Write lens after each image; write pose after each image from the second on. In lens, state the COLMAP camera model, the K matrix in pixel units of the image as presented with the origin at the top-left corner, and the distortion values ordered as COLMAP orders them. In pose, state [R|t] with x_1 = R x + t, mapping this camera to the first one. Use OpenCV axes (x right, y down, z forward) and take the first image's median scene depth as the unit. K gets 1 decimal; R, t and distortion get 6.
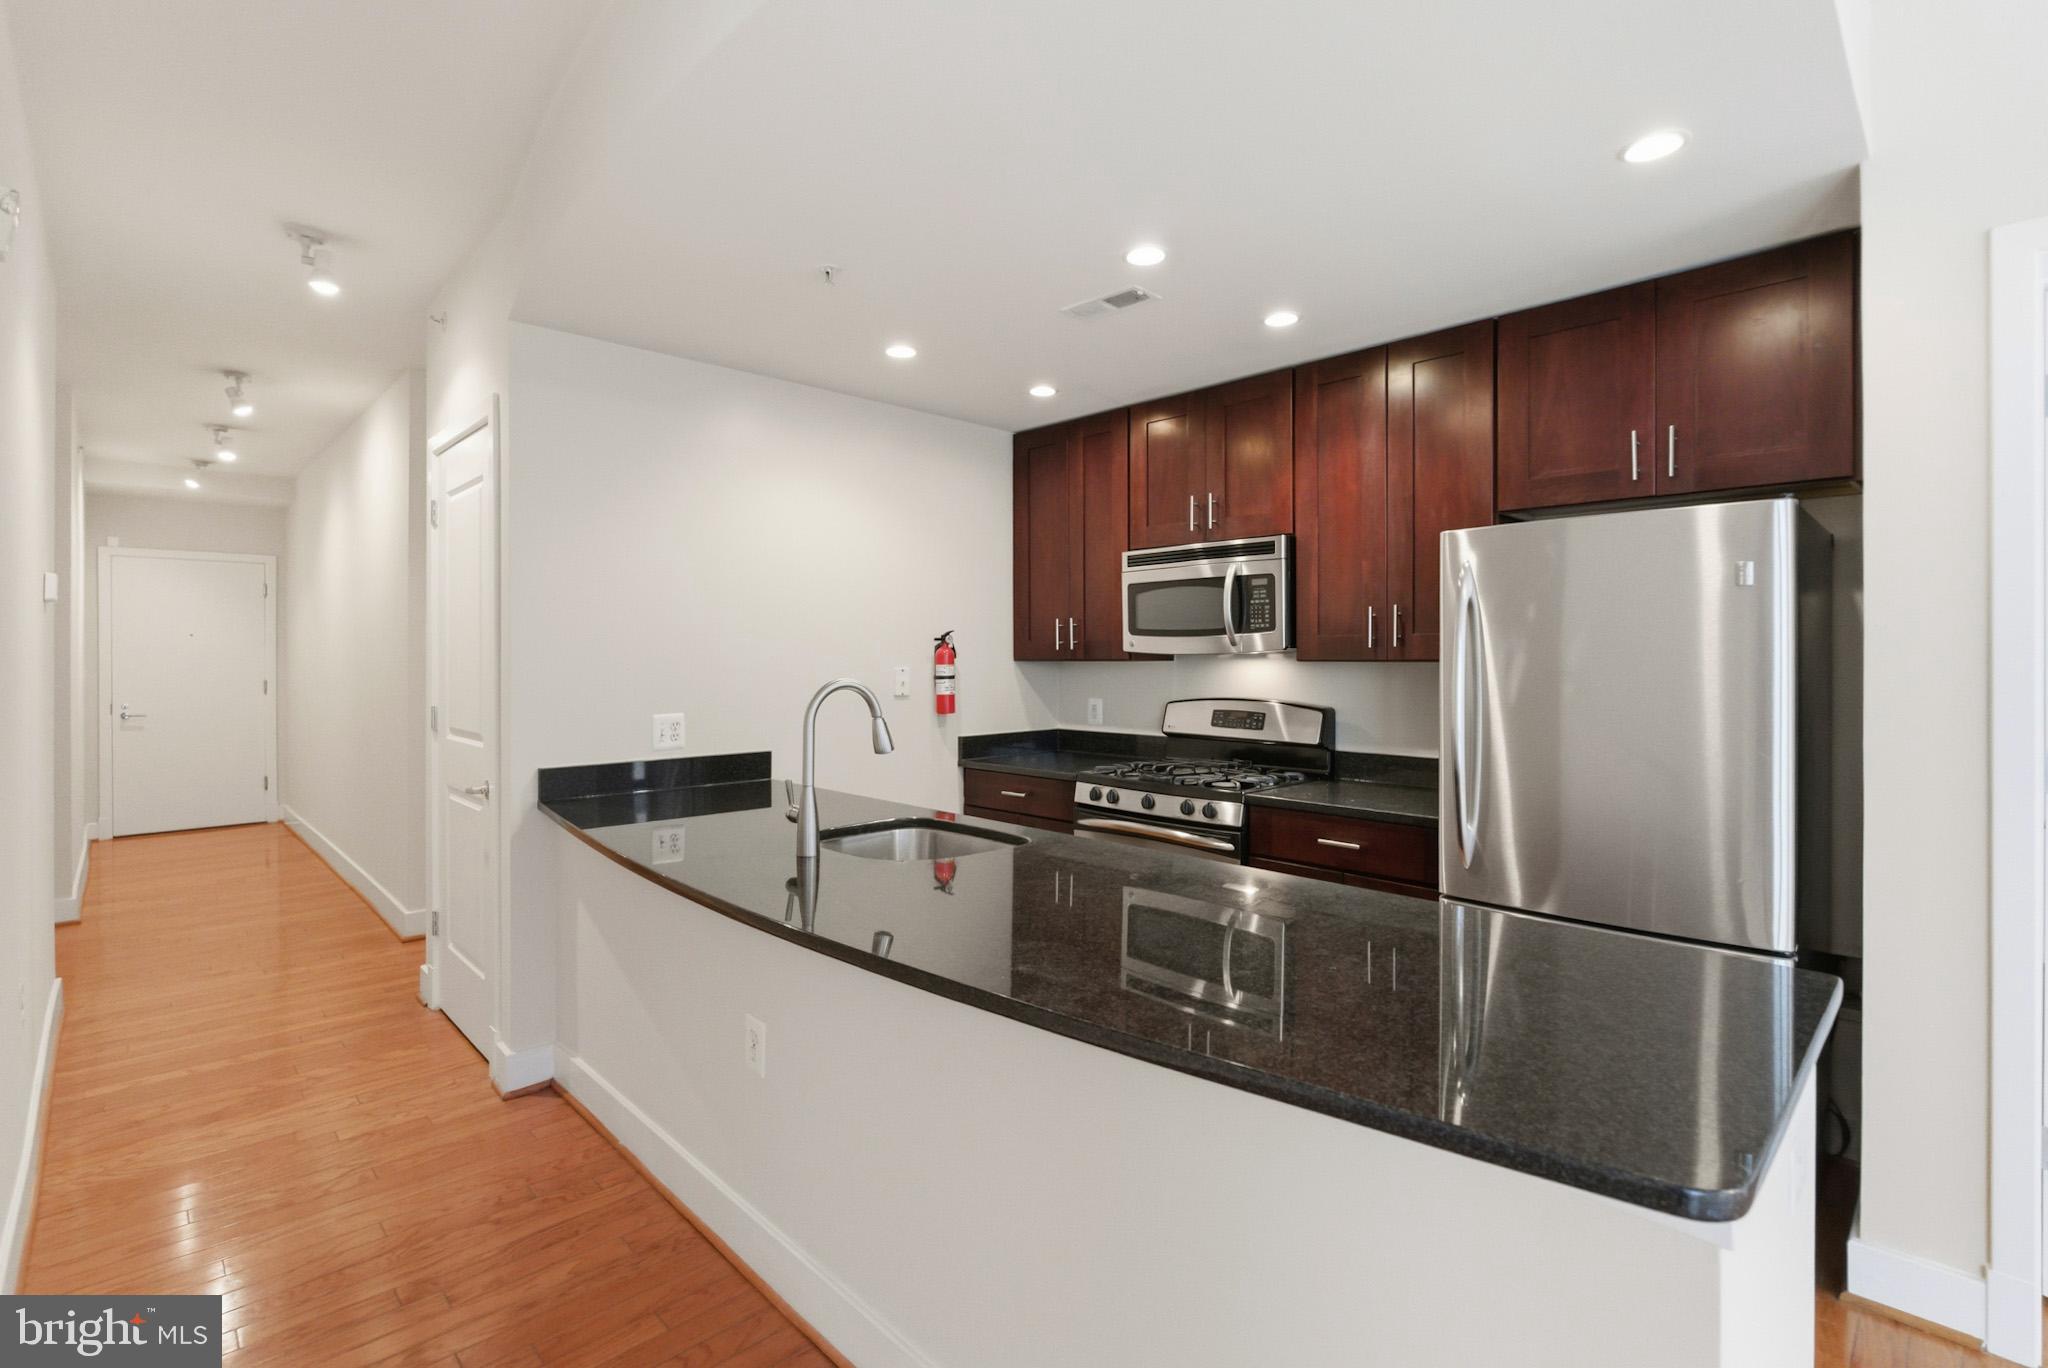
lens RADIAL K [[923.0, 0, 1010.6], [0, 923.0, 658.0], [0, 0, 1]] dist [-0.003116, -0.000090]
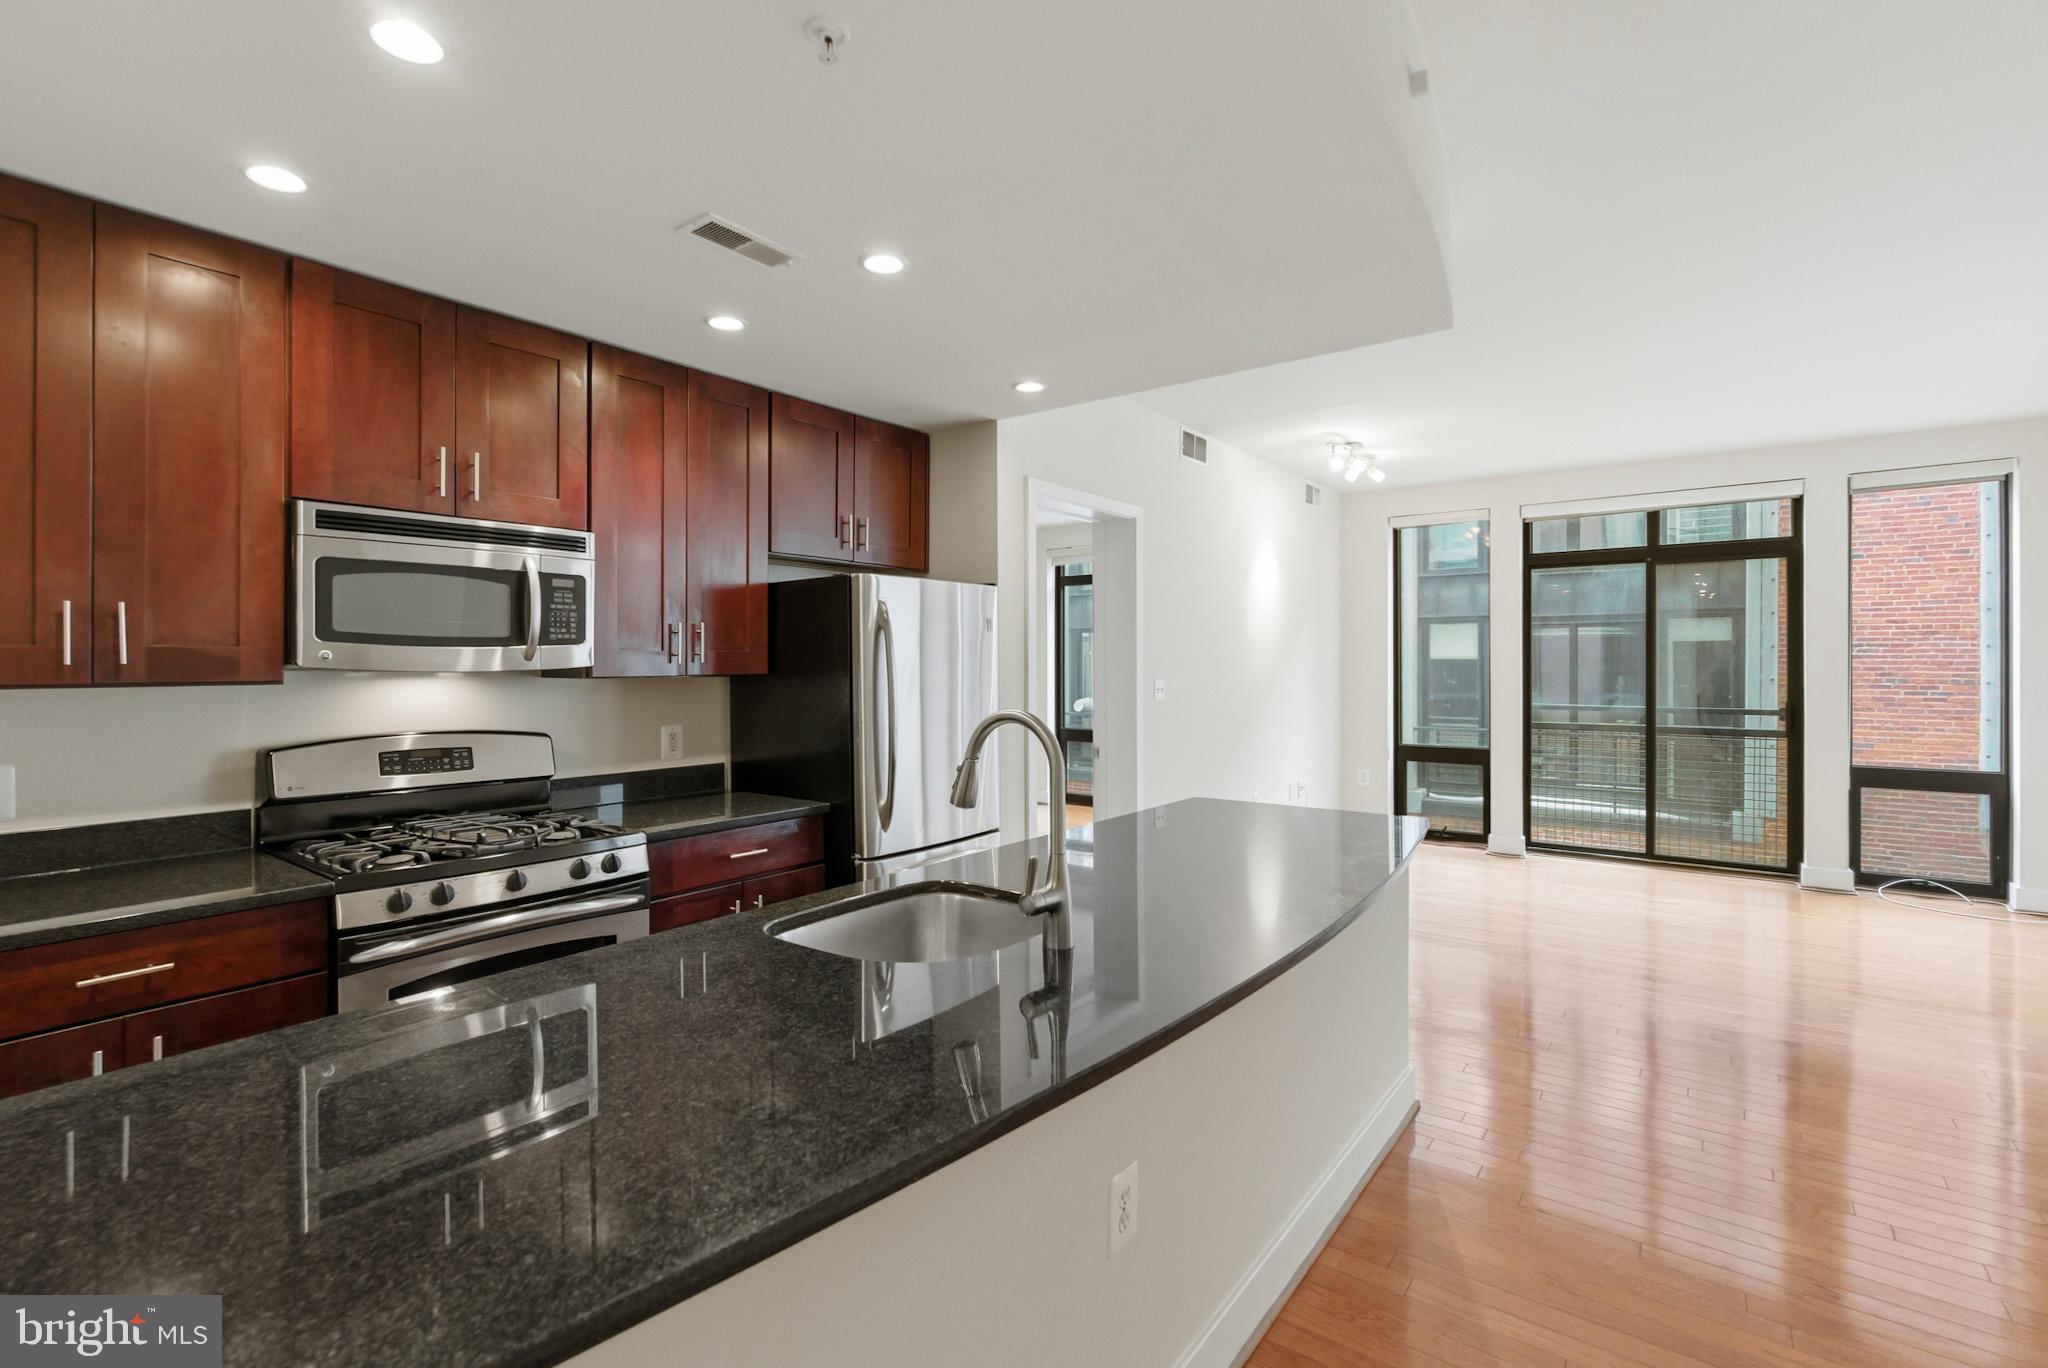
lens RADIAL K [[923.0, 0, 1031.0], [0, 923.0, 668.8], [0, 0, 1]] dist [-0.003116, -0.000090]
pose [[-0.159985, -0.008941, 0.987079, -0.574262], [0.000419, 0.999958, 0.009126, -0.012590], [-0.987119, 0.001873, -0.159974, 0.676130]]
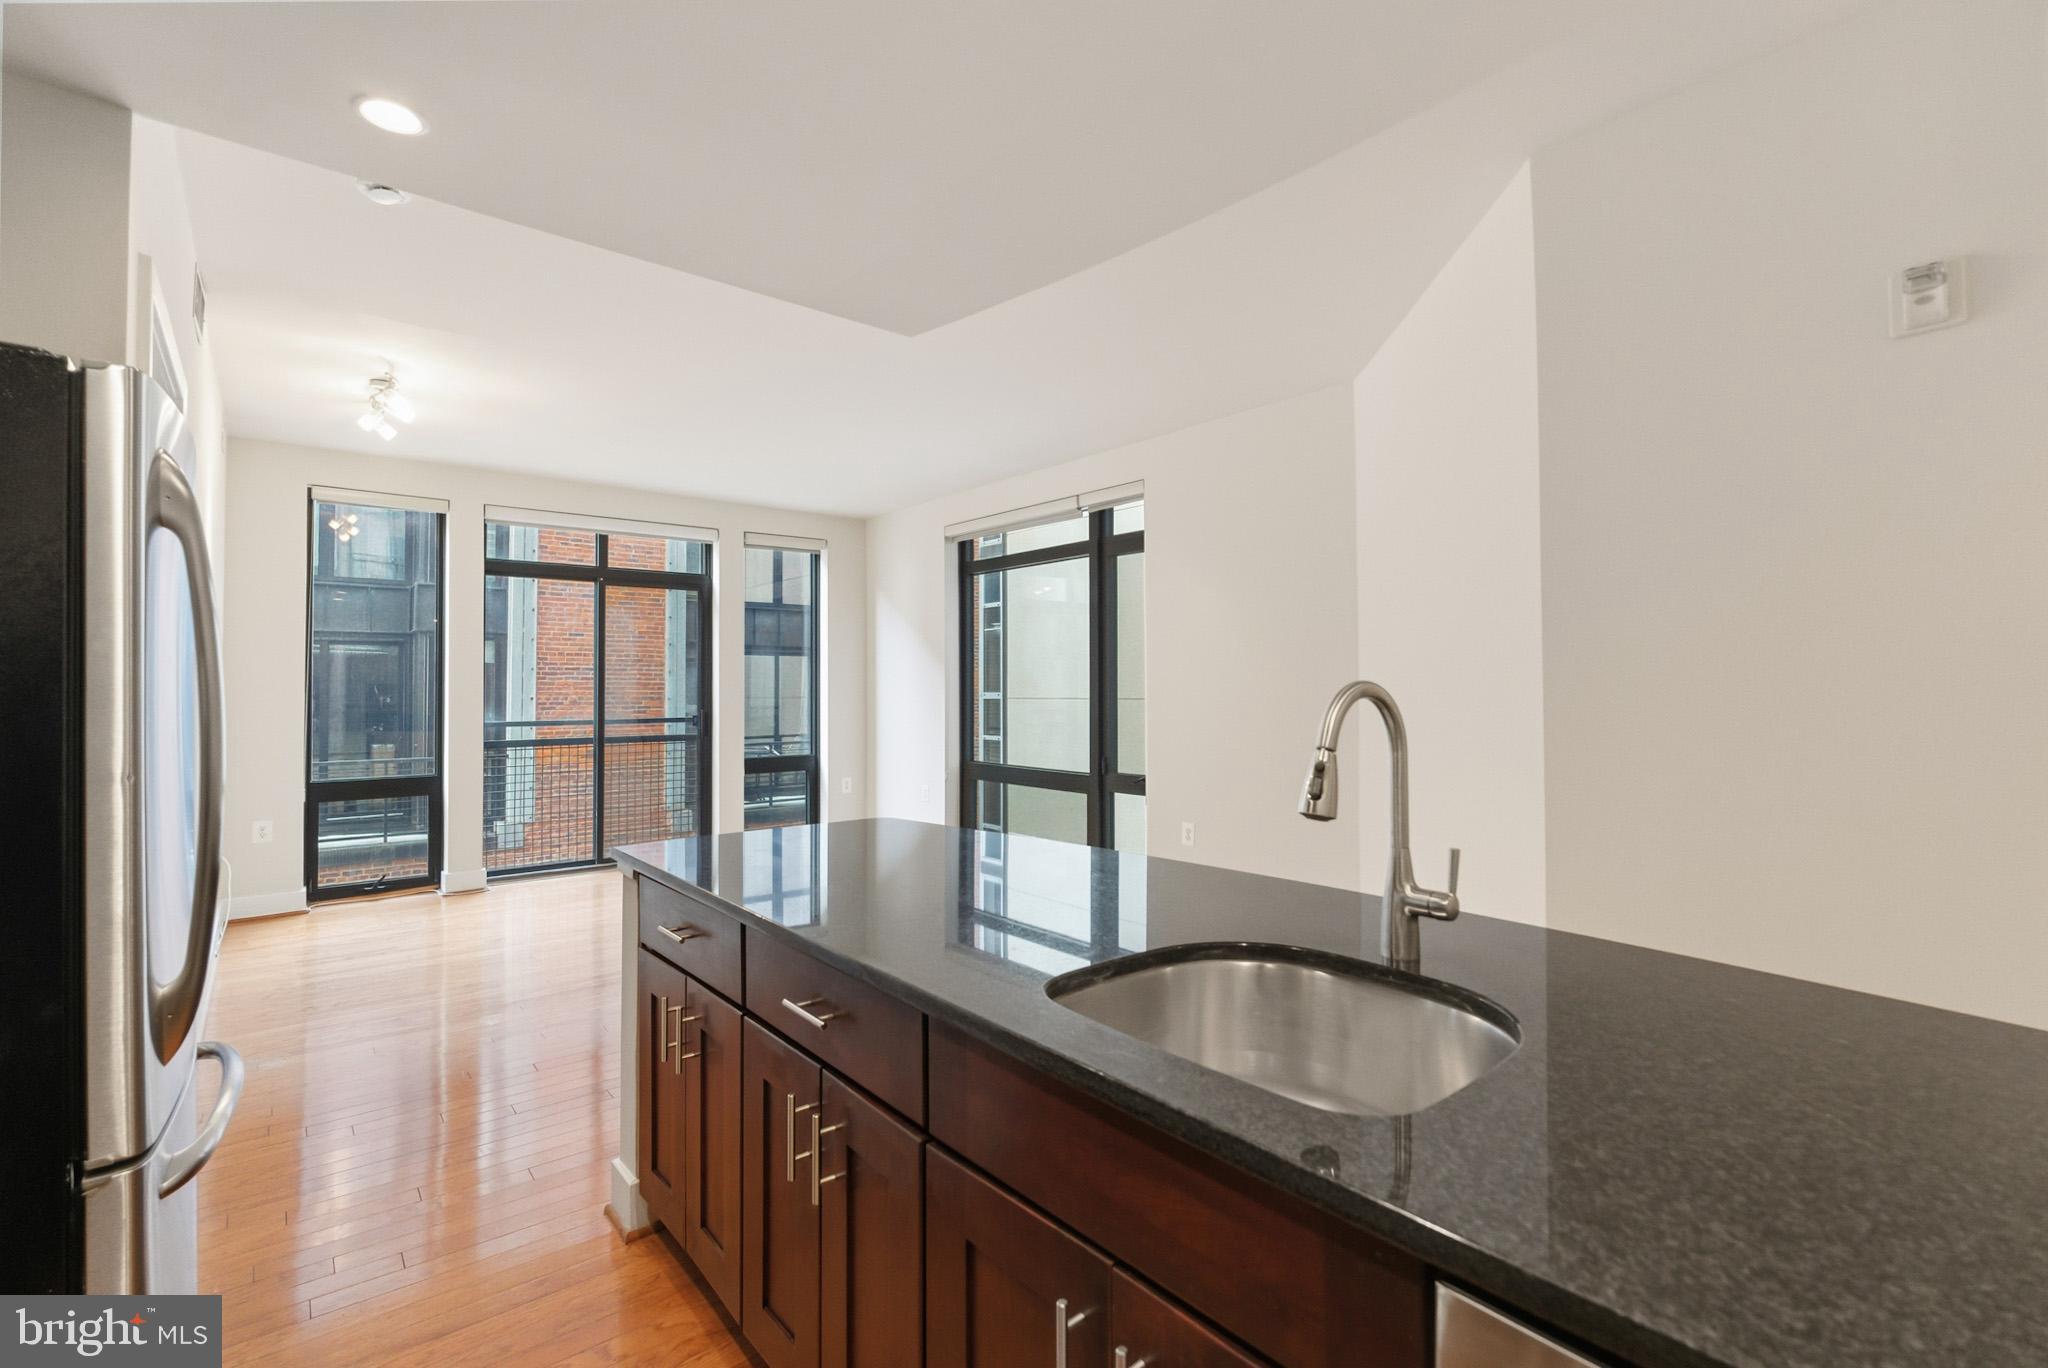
lens RADIAL K [[923.0, 0, 1017.9], [0, 923.0, 671.9], [0, 0, 1]] dist [-0.003116, -0.000090]
pose [[-0.996990, 0.000387, 0.077531, -0.004245], [-0.001000, 0.999840, -0.017846, 0.014071], [-0.077525, -0.017870, -0.996830, 1.014867]]
